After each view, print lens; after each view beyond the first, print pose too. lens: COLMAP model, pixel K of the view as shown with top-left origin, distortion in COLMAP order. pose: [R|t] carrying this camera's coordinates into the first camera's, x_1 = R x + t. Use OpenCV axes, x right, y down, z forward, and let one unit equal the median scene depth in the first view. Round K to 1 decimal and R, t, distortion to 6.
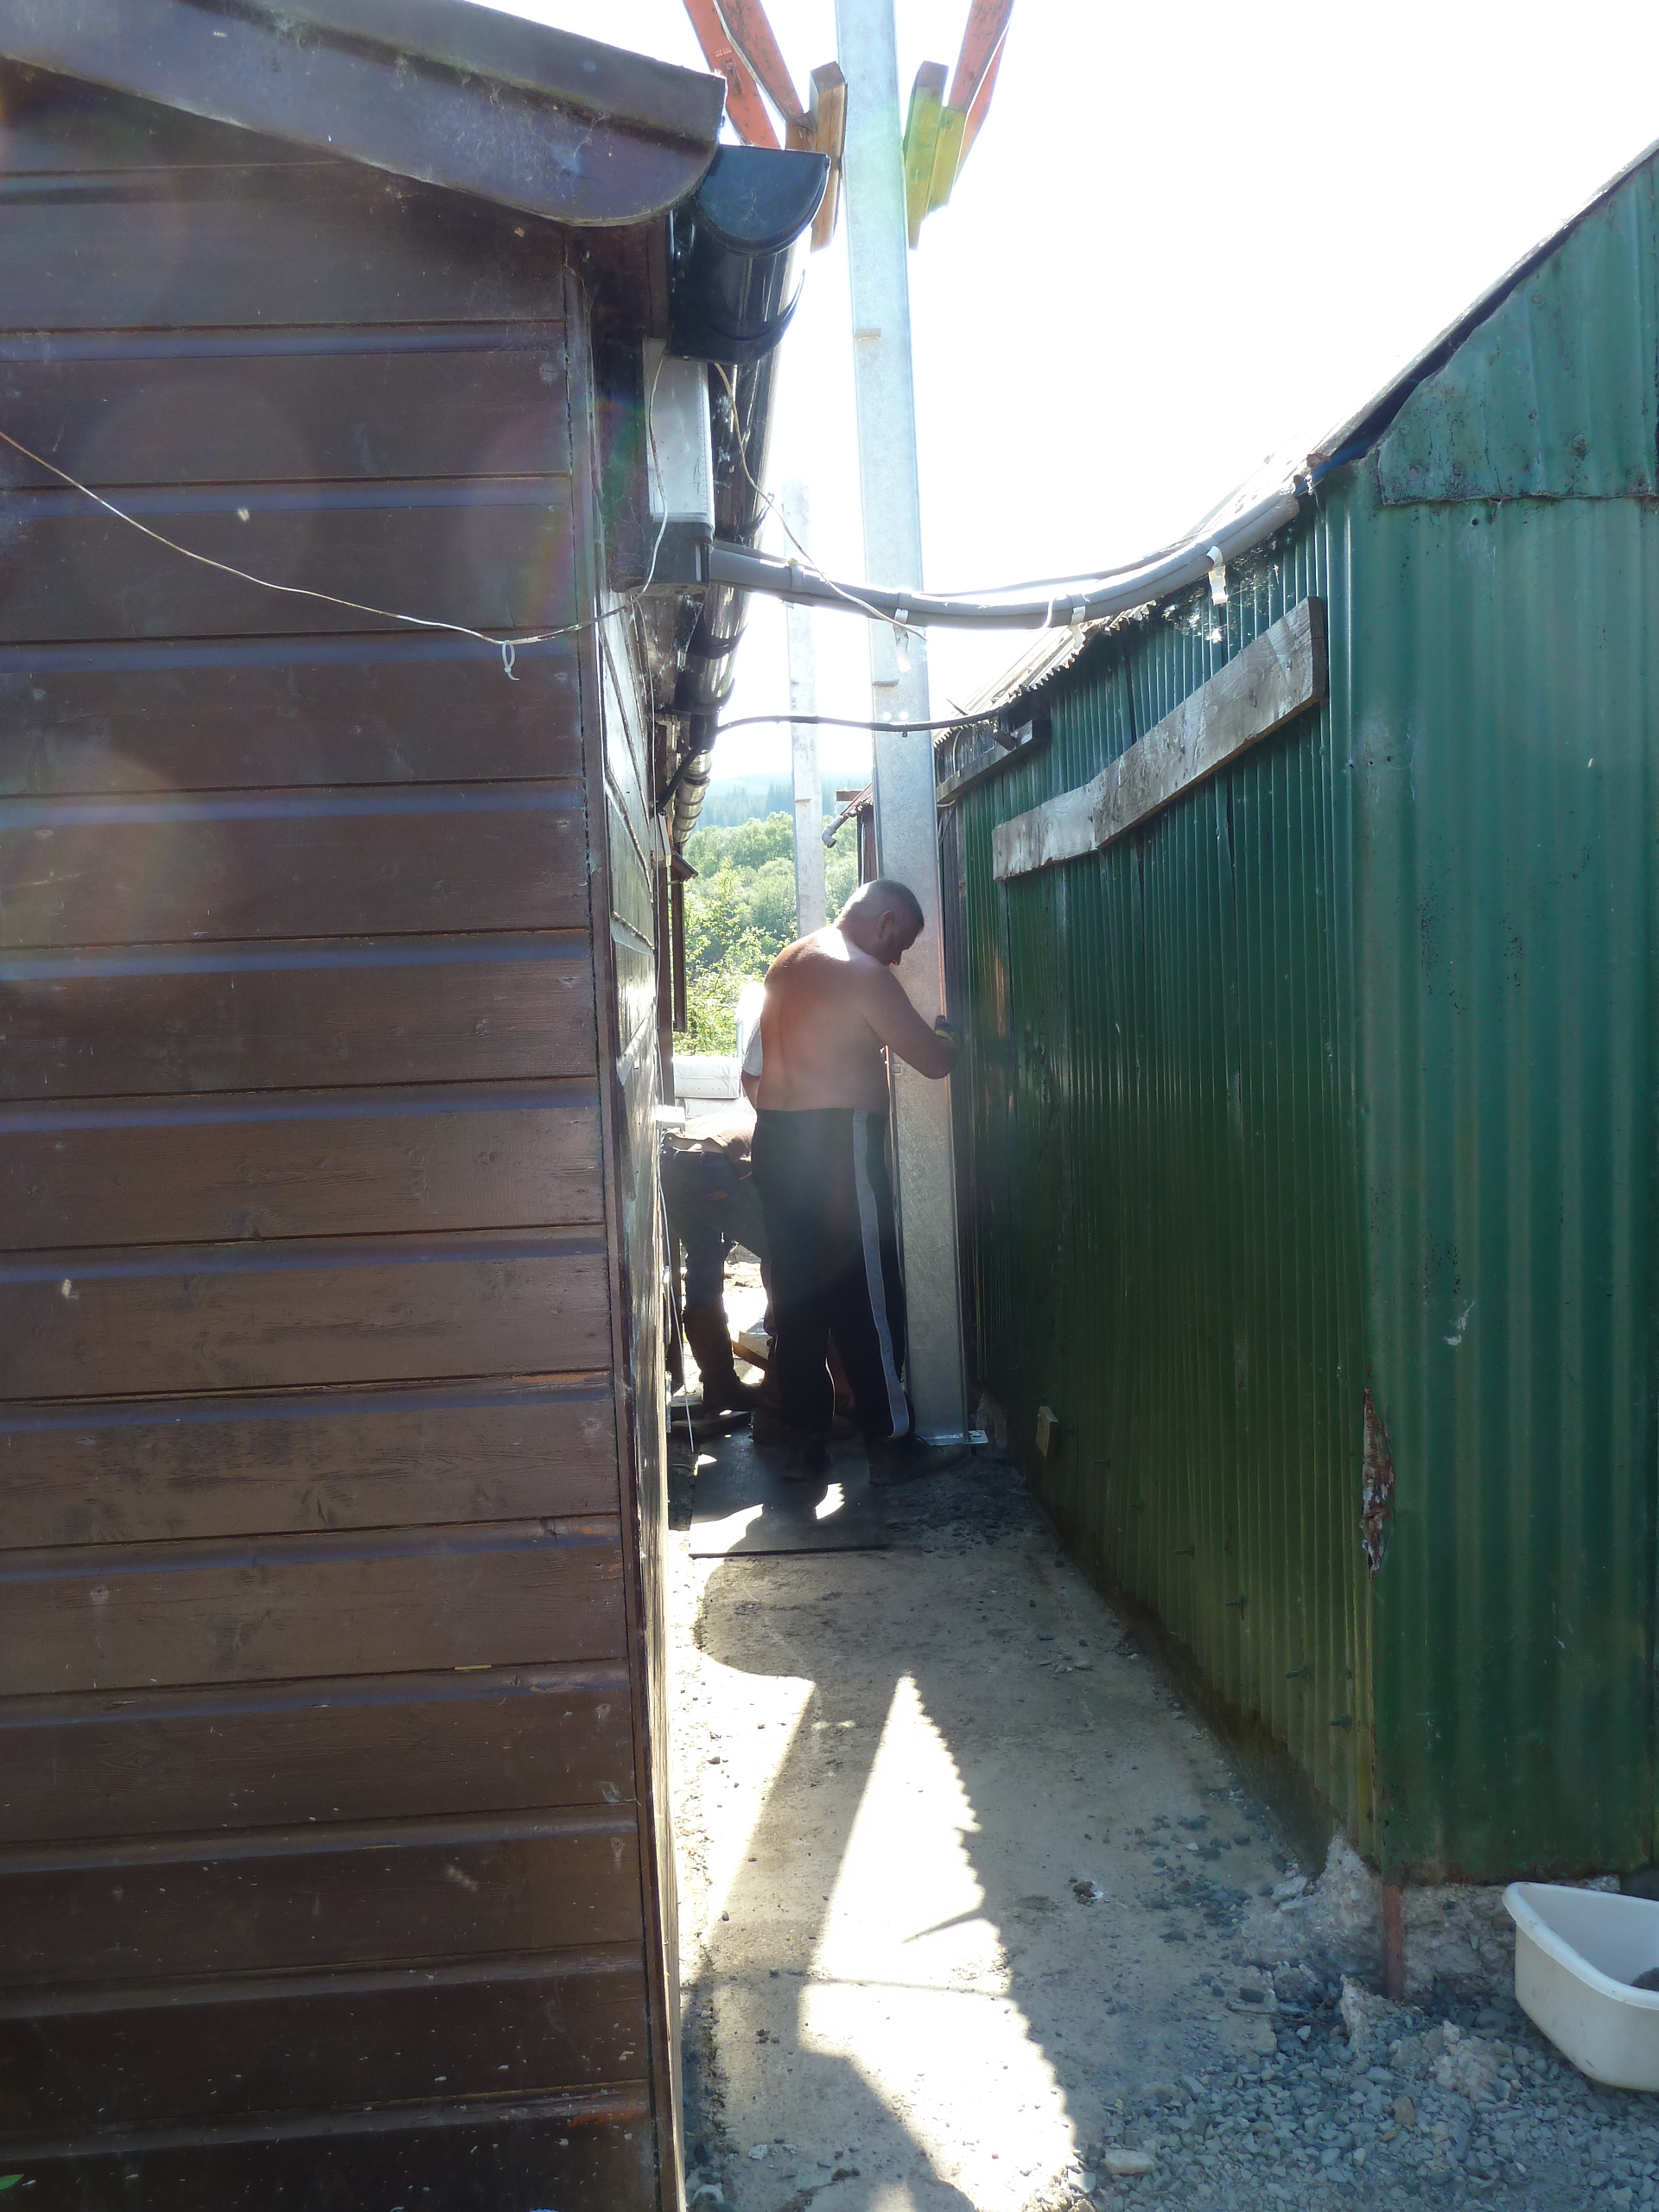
lens RADIAL K [[2256.0, 0, 843.9], [0, 2256.0, 1115.1], [0, 0, 1]] dist [-0.023353, 0.000000]
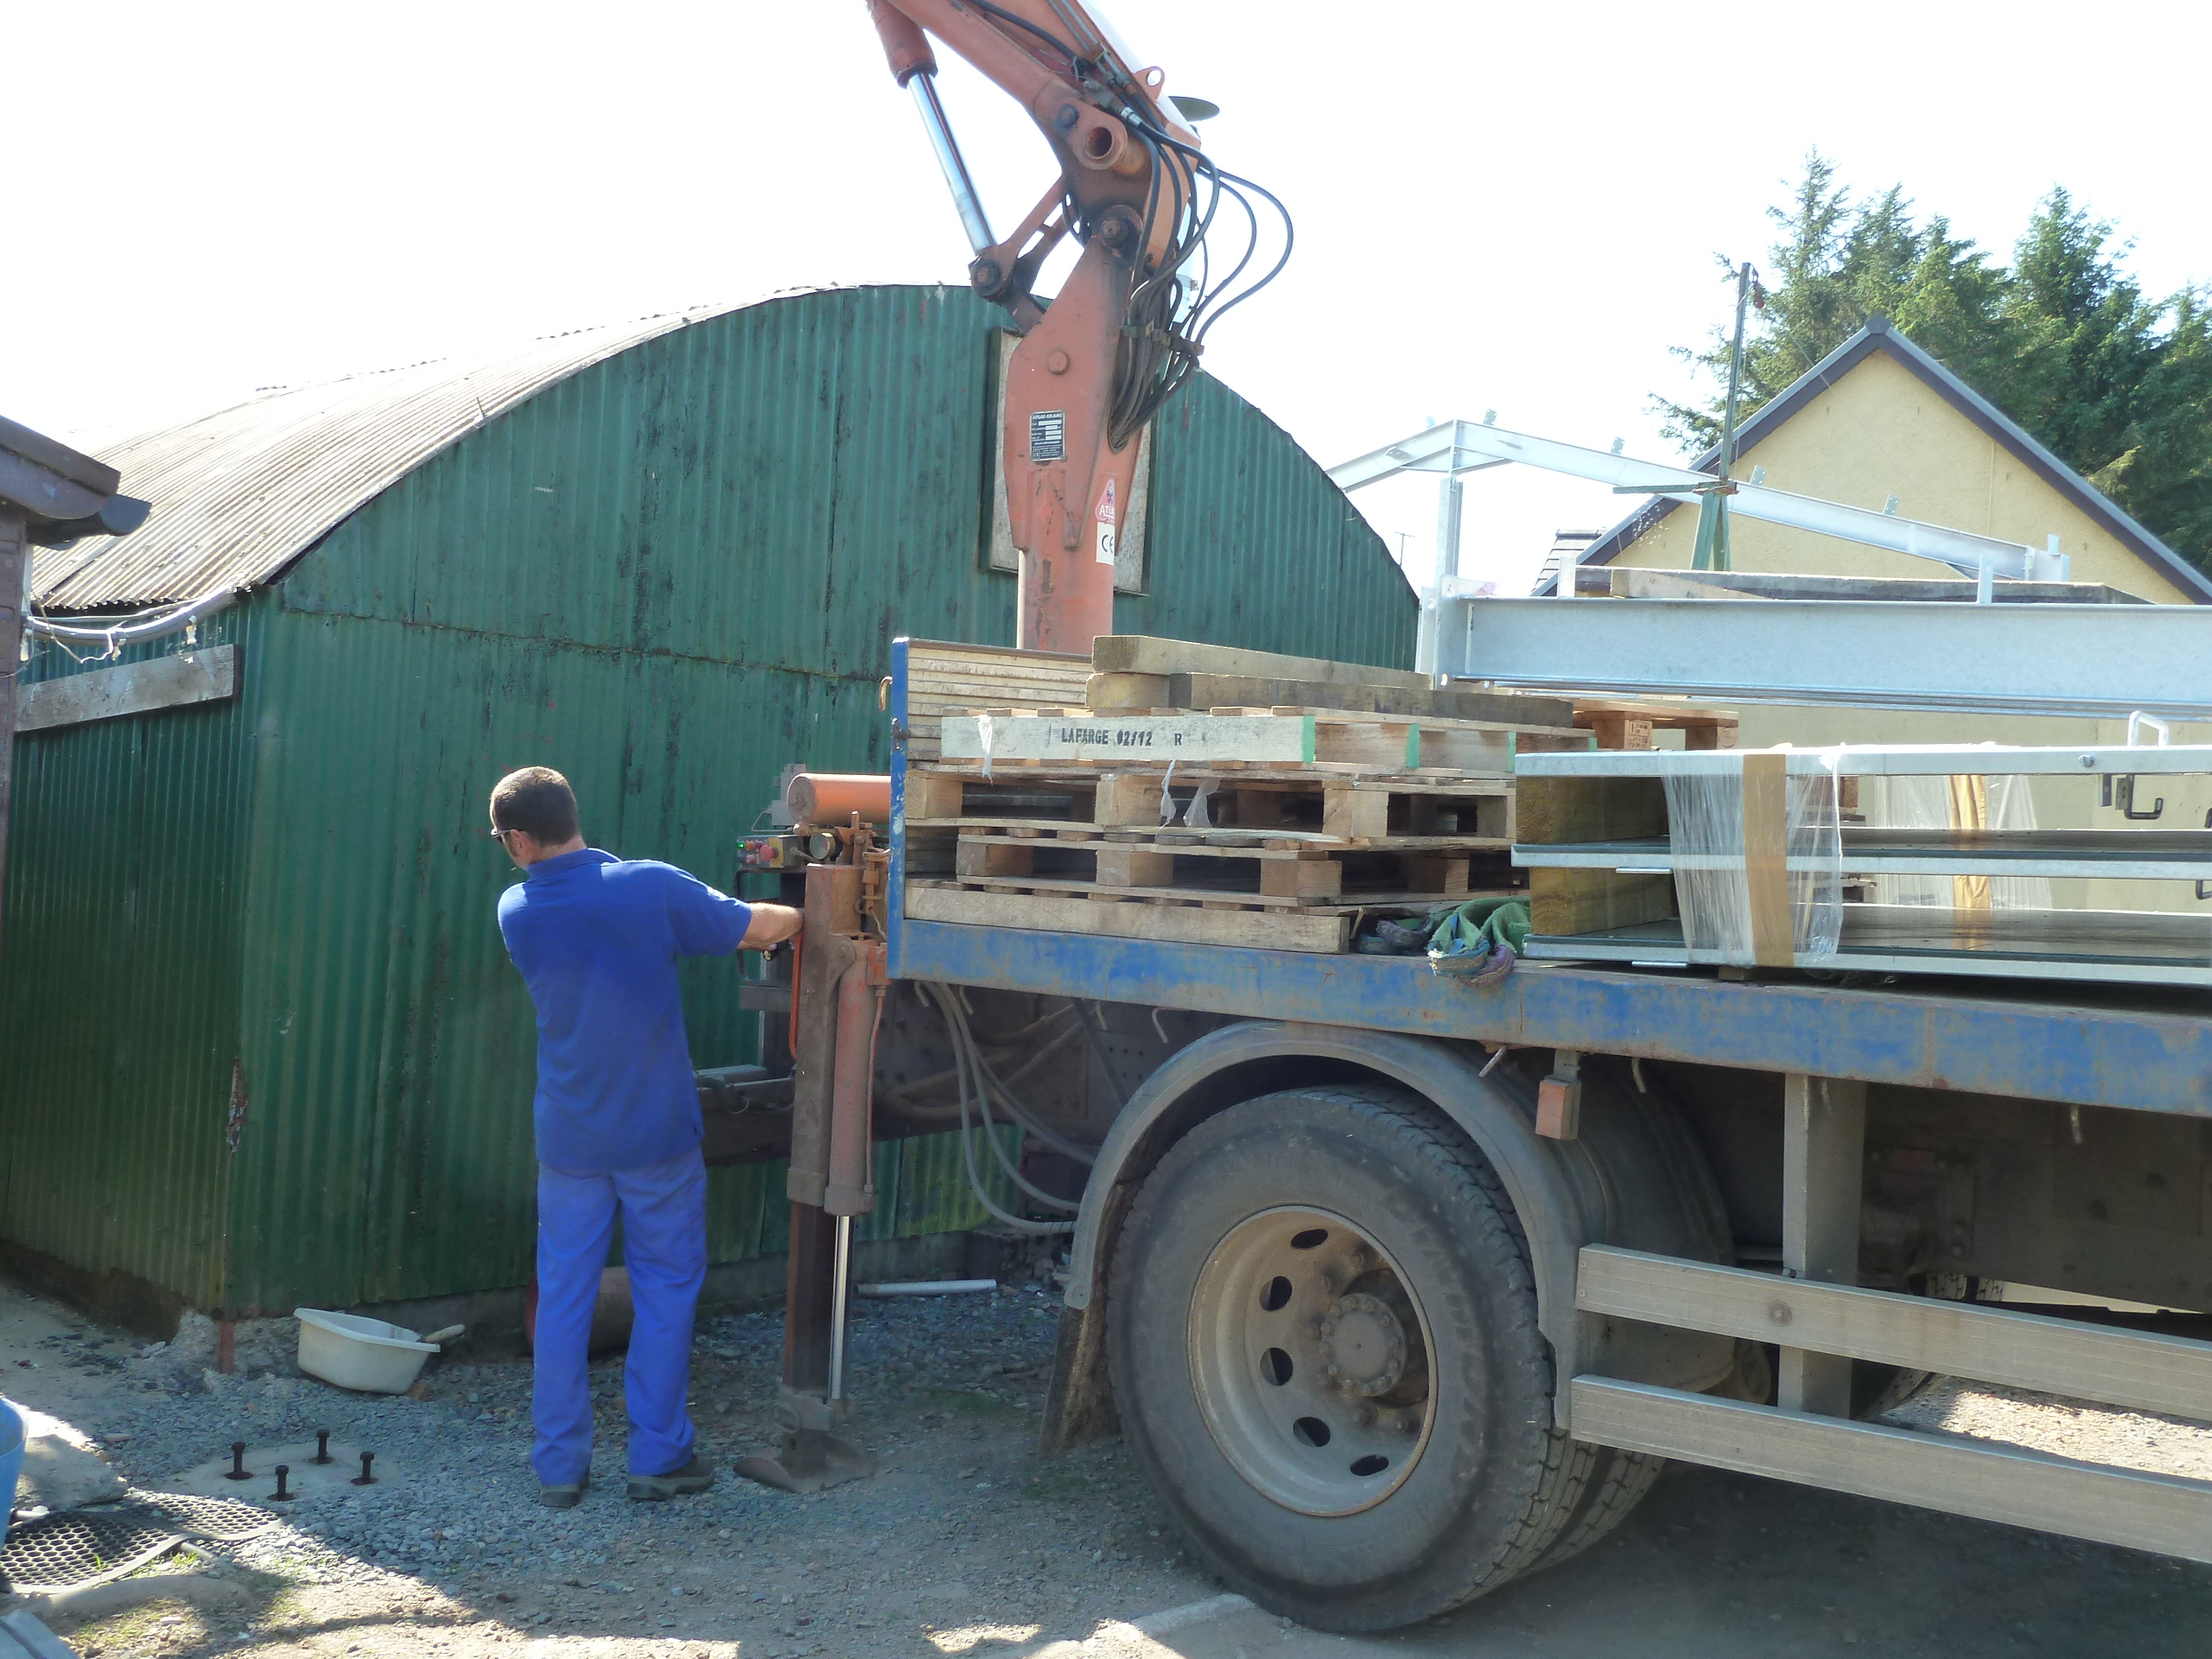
lens RADIAL K [[2256.0, 0, 1111.9], [0, 2256.0, 827.6], [0, 0, 1]] dist [-0.023353, 0.000000]
pose [[0.733287, 0.081836, 0.674976, -0.537804], [-0.038766, 0.996147, -0.078660, 0.049305], [-0.678813, 0.031514, 0.733635, -0.934005]]
